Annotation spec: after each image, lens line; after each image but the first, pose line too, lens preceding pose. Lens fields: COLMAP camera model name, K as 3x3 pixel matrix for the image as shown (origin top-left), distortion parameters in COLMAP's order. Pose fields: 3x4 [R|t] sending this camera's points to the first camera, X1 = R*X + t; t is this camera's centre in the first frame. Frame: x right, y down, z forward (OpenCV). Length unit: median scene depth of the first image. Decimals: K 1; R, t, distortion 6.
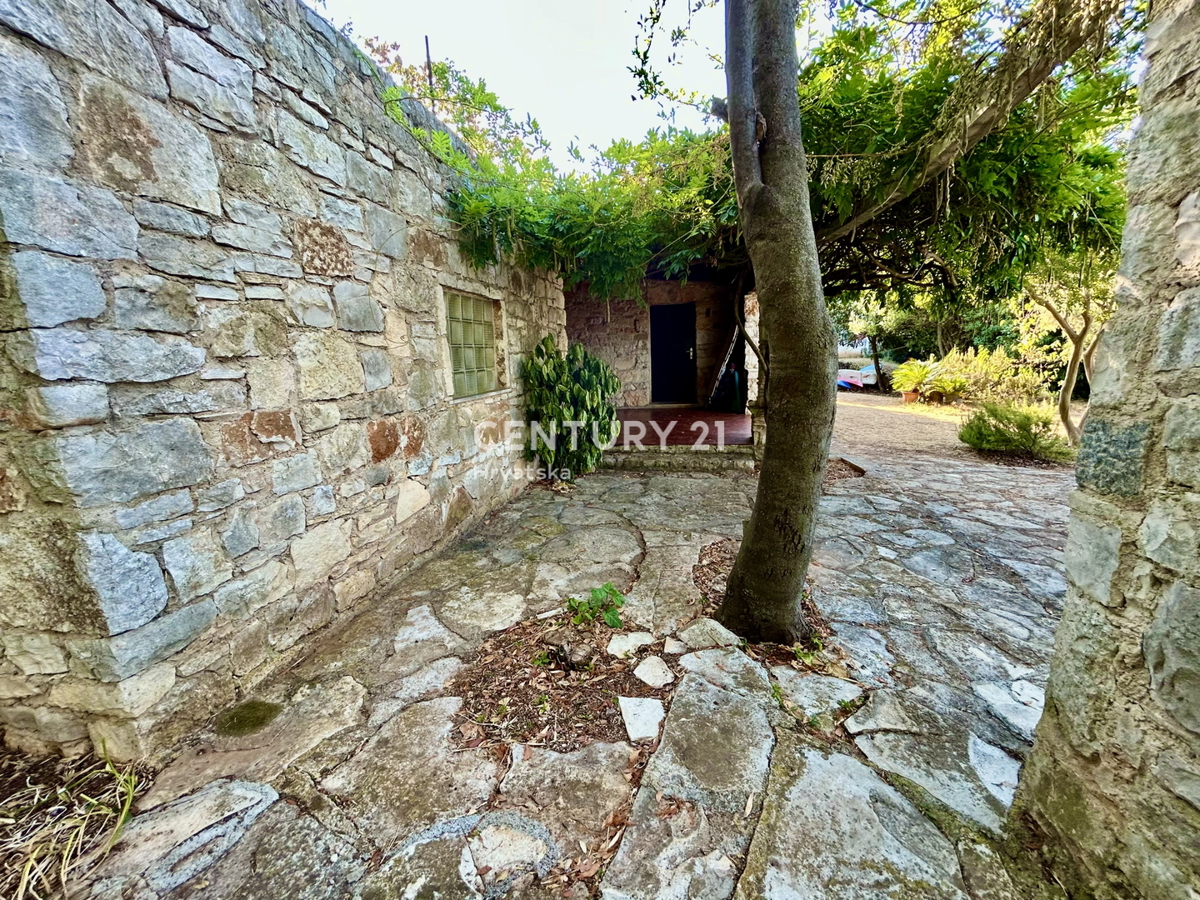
lens RADIAL K [[481.9, 0, 600.7], [0, 481.9, 449.7], [0, 0, 1]] dist [-0.000720, 0.000150]
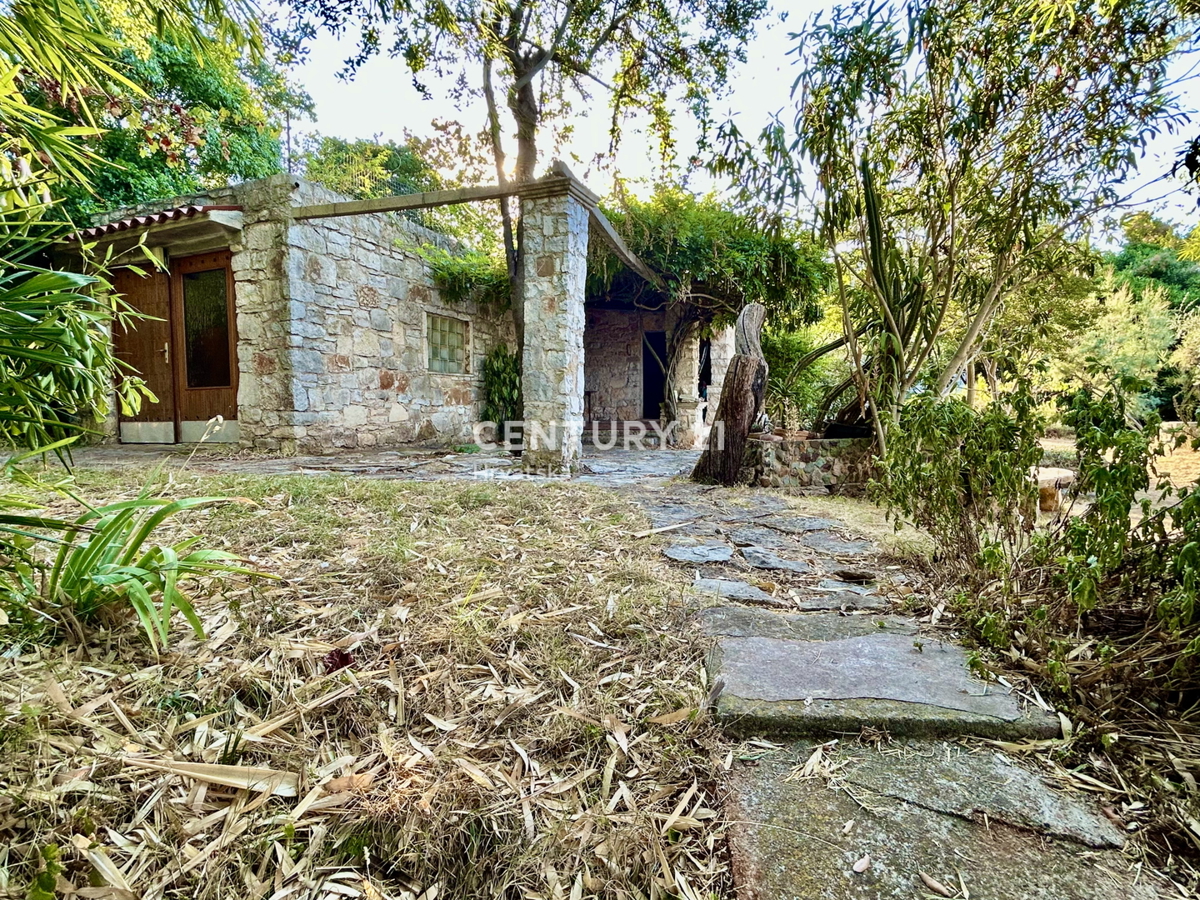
lens RADIAL K [[630.1, 0, 599.7], [0, 630.1, 450.0], [0, 0, 1]] dist [0.000674, -0.000112]
pose [[0.983625, 0.038473, -0.176071, 1.001893], [-0.060142, 0.991018, -0.119438, 0.571771], [0.169894, 0.128072, 0.977105, -1.561037]]
